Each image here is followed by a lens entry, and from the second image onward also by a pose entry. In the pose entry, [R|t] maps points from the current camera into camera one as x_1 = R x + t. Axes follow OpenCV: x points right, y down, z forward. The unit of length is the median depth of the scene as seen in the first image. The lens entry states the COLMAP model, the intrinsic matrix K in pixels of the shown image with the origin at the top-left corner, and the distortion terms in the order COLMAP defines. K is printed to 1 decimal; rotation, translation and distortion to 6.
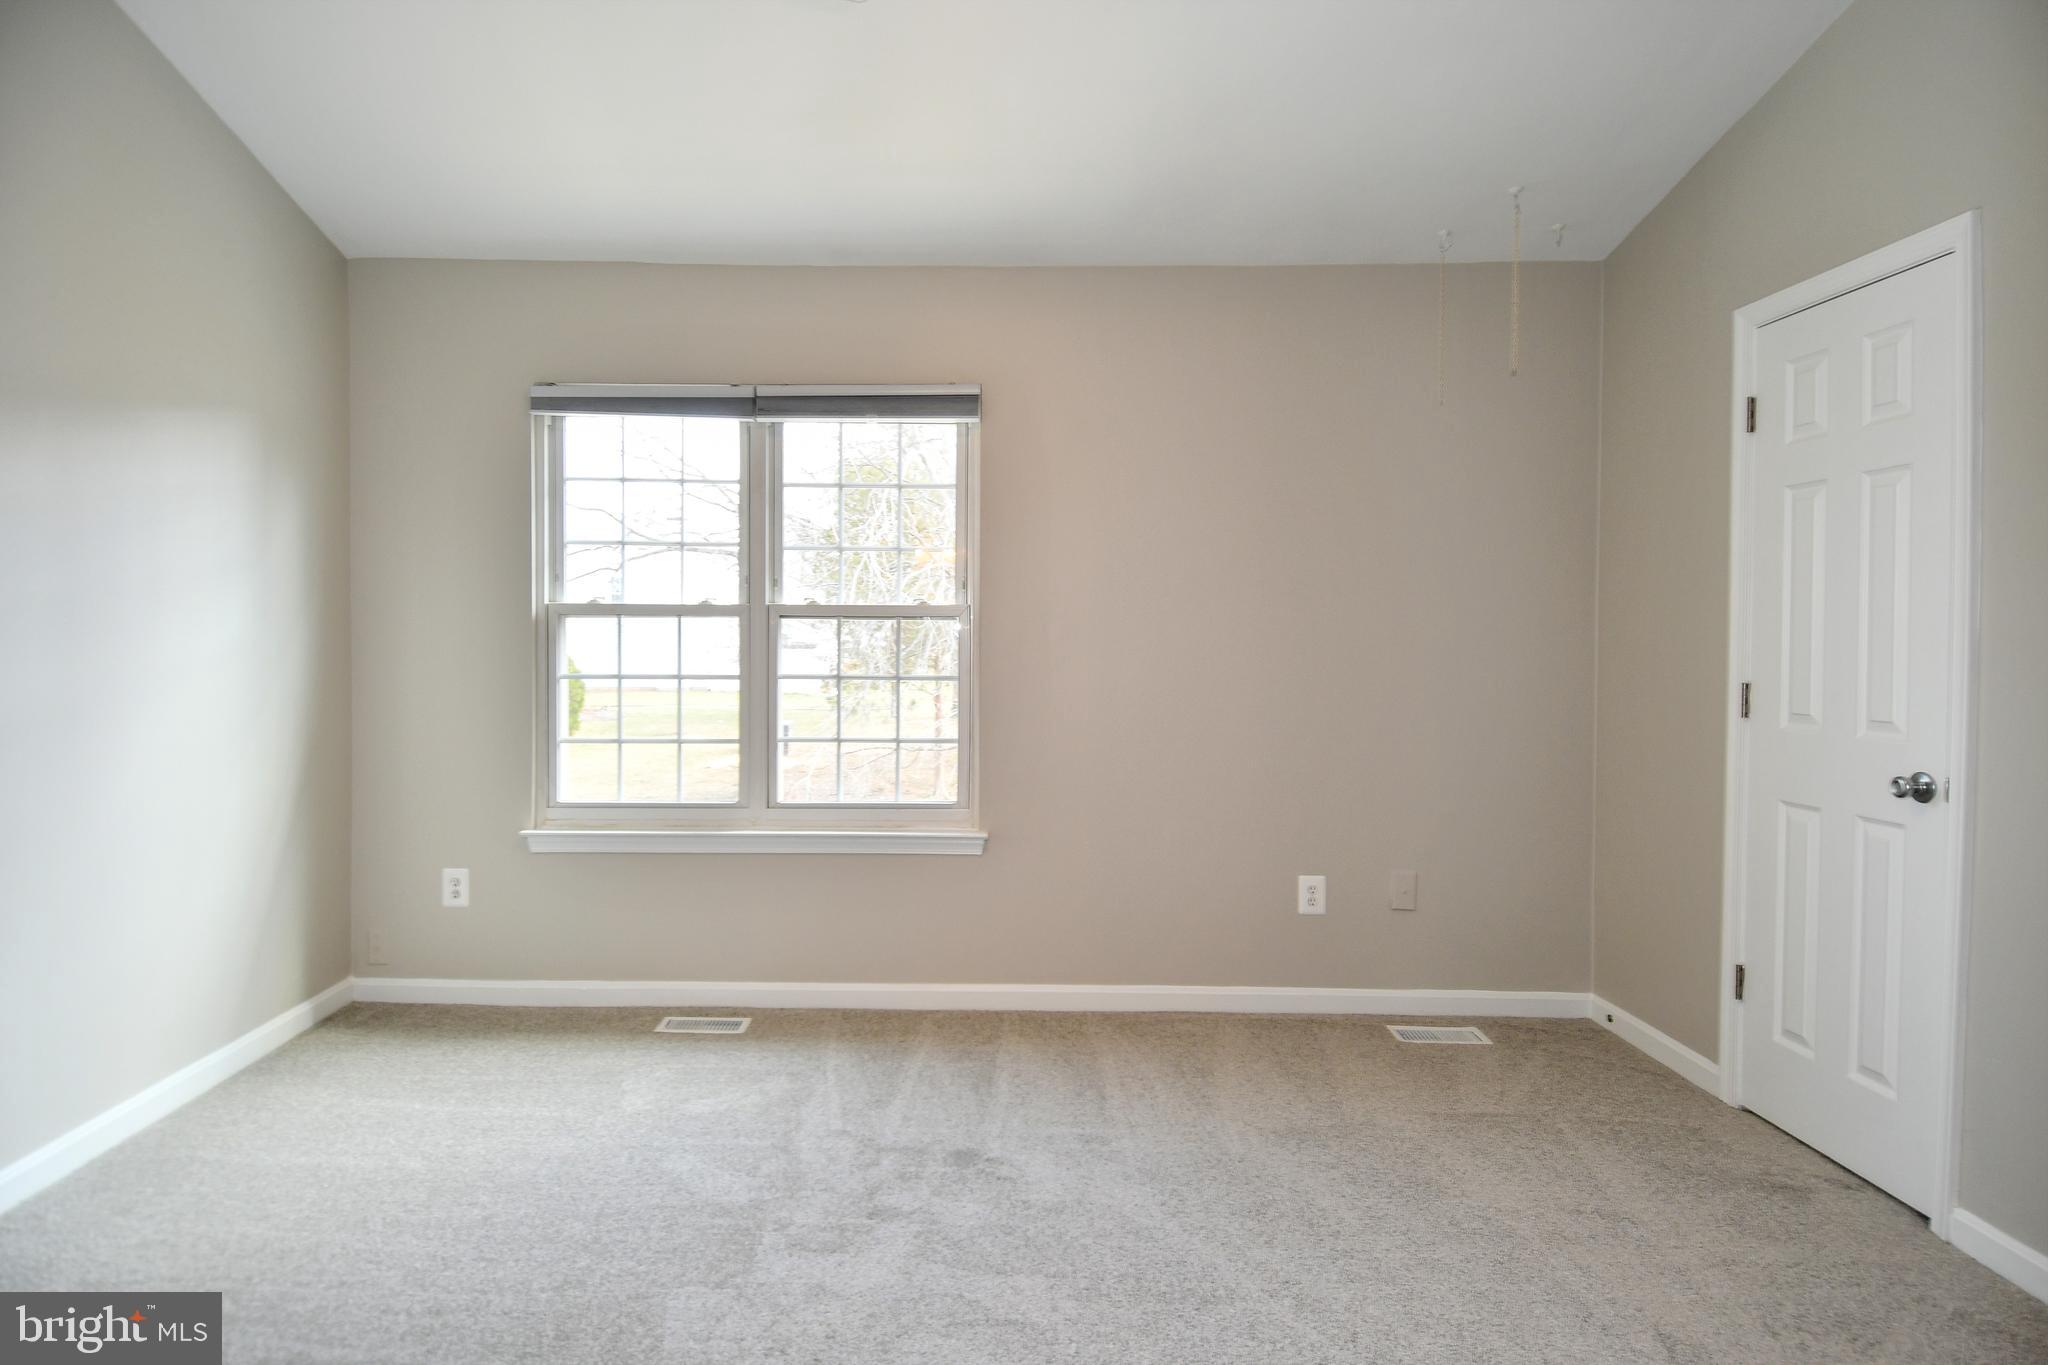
lens RADIAL K [[1142.5, 0, 1025.6], [0, 1142.5, 636.3], [0, 0, 1]] dist [0.052198, -0.060991]
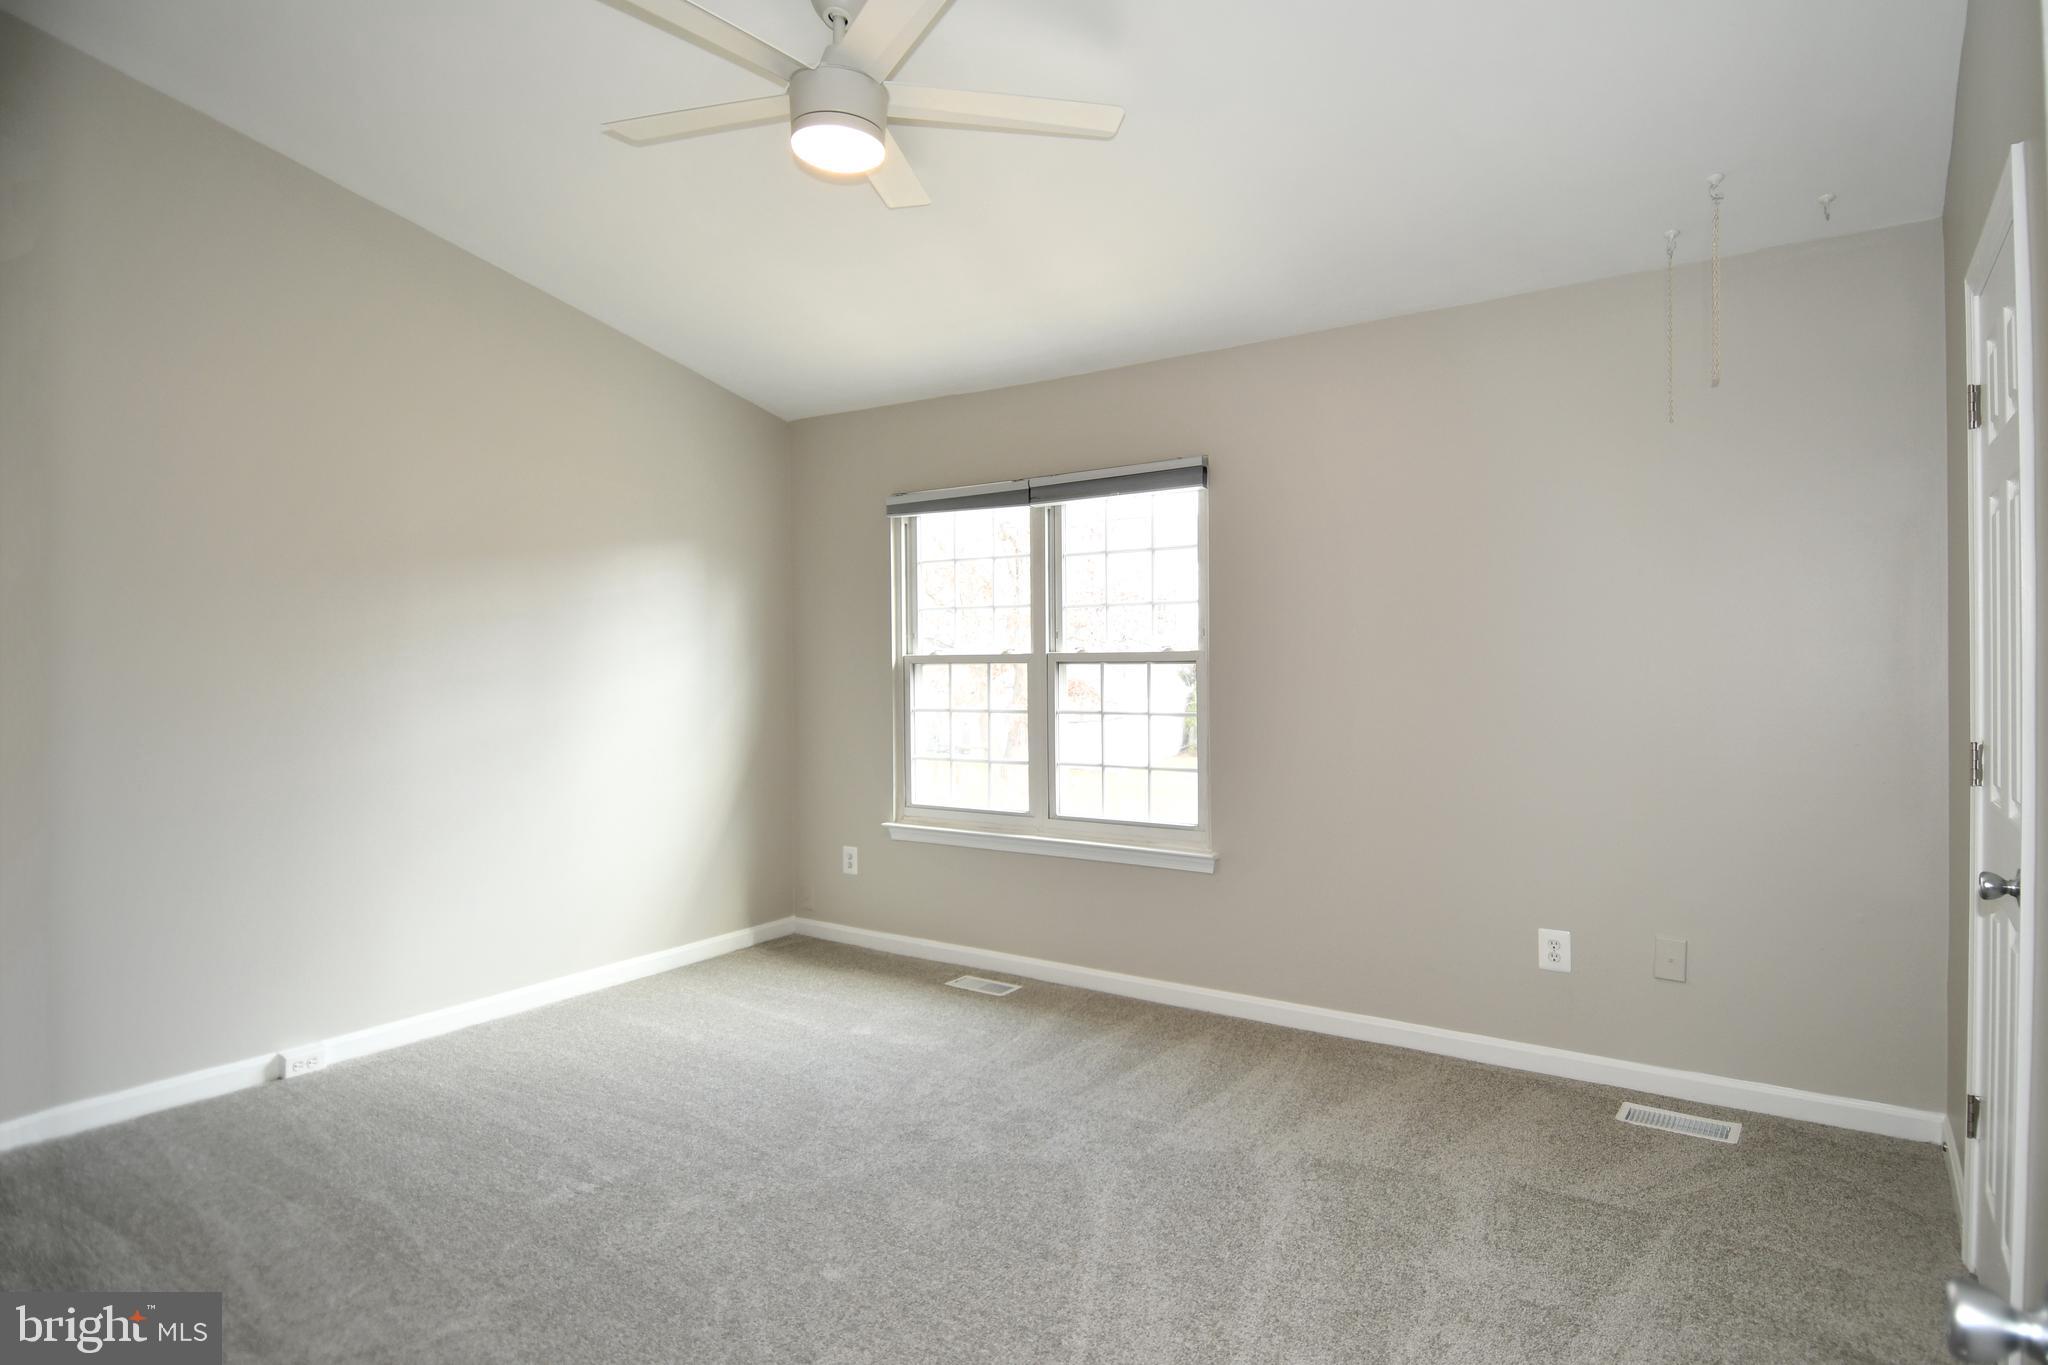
lens RADIAL K [[1049.0, 0, 1022.7], [0, 1049.0, 640.4], [0, 0, 1]] dist [0.046246, -0.041117]
pose [[0.850279, -0.023123, -0.525824, 0.350818], [0.014088, 0.999676, -0.021179, -0.018381], [0.526144, 0.010600, 0.850330, 0.023077]]
